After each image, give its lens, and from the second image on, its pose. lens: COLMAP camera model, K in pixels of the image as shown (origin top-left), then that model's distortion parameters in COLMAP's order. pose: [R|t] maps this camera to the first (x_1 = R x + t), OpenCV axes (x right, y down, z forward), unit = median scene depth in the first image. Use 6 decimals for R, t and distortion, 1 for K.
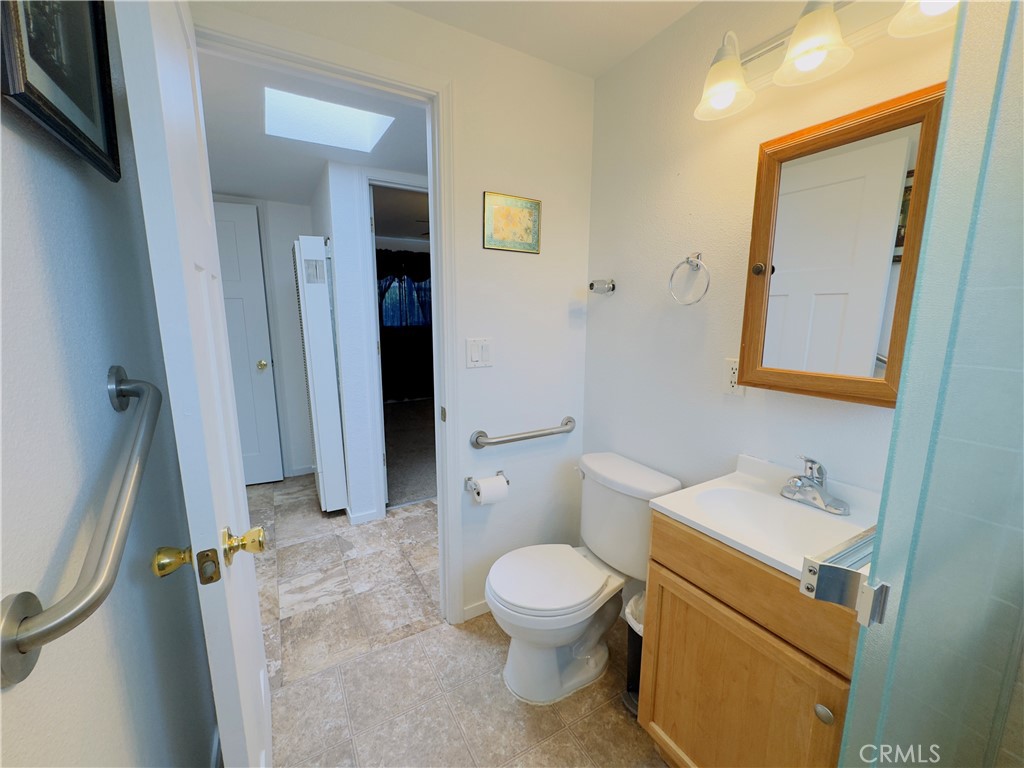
lens RADIAL K [[409.7, 0, 509.5], [0, 409.7, 379.1], [0, 0, 1]] dist [-0.004642, 0.001043]
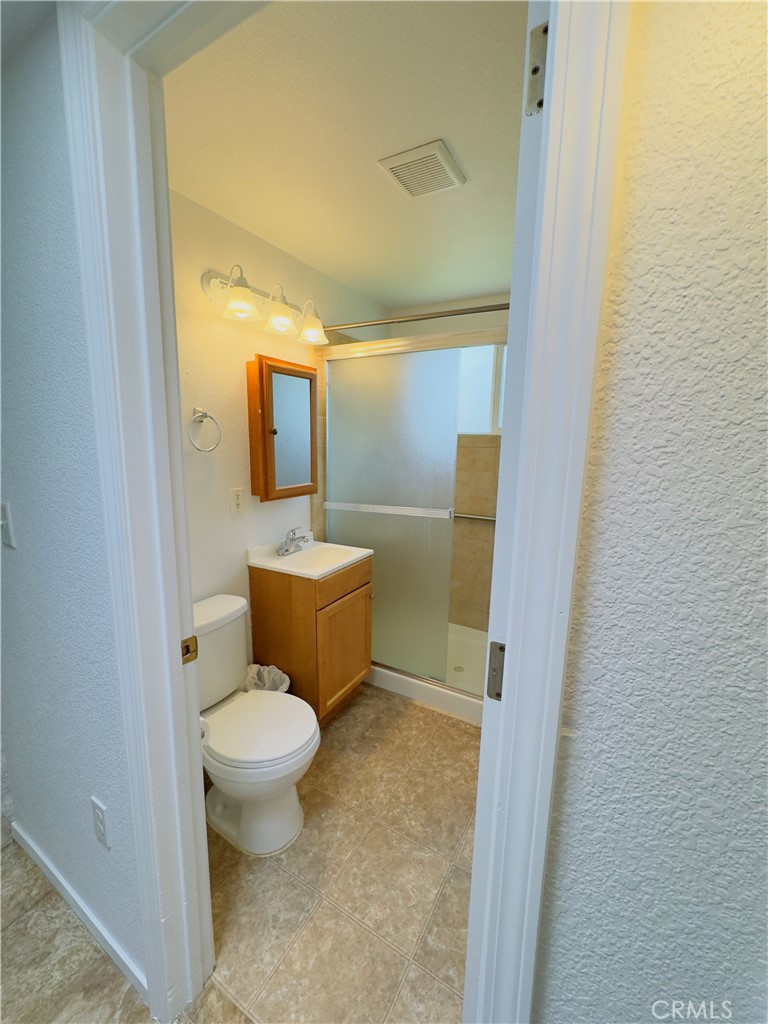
lens RADIAL K [[409.7, 0, 386.8], [0, 409.7, 510.1], [0, 0, 1]] dist [-0.004642, 0.001043]
pose [[-0.498275, -0.153481, 0.853326, -0.637538], [0.123749, 0.961541, 0.245204, -0.176151], [-0.858142, 0.227777, -0.460119, 0.820630]]
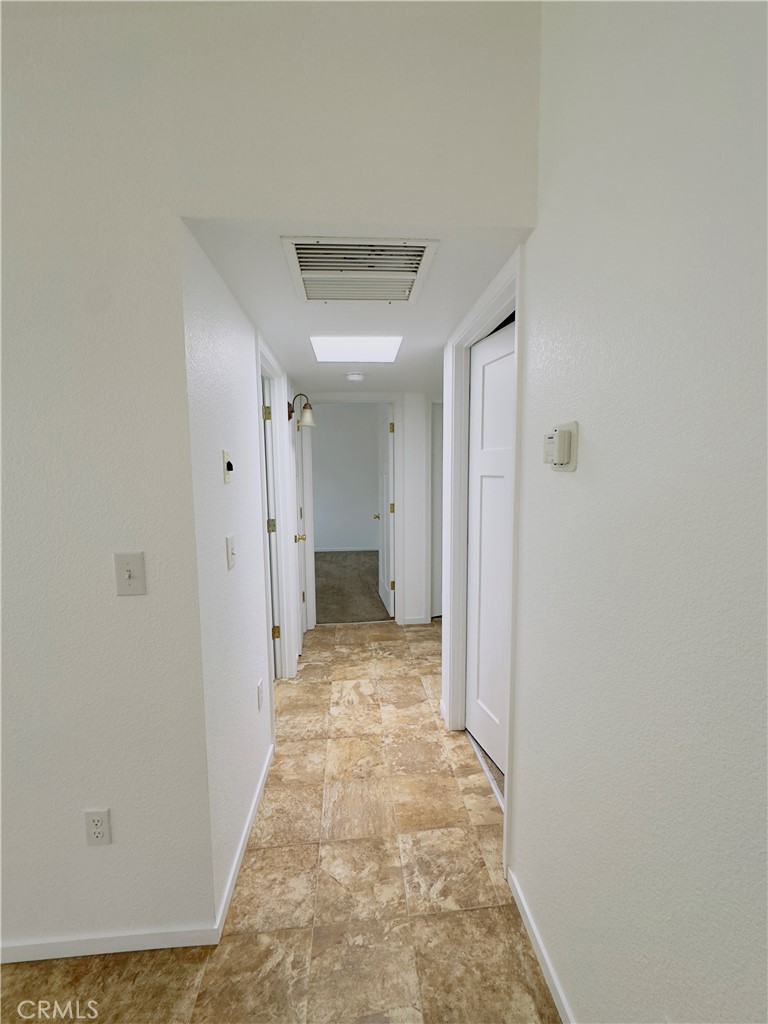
lens RADIAL K [[409.7, 0, 389.1], [0, 409.7, 513.0], [0, 0, 1]] dist [-0.004642, 0.001043]
pose [[-0.421414, 0.095664, -0.901809, 0.658583], [-0.143235, 0.974917, 0.170353, -0.322669], [0.895485, 0.200959, -0.397141, 1.566805]]
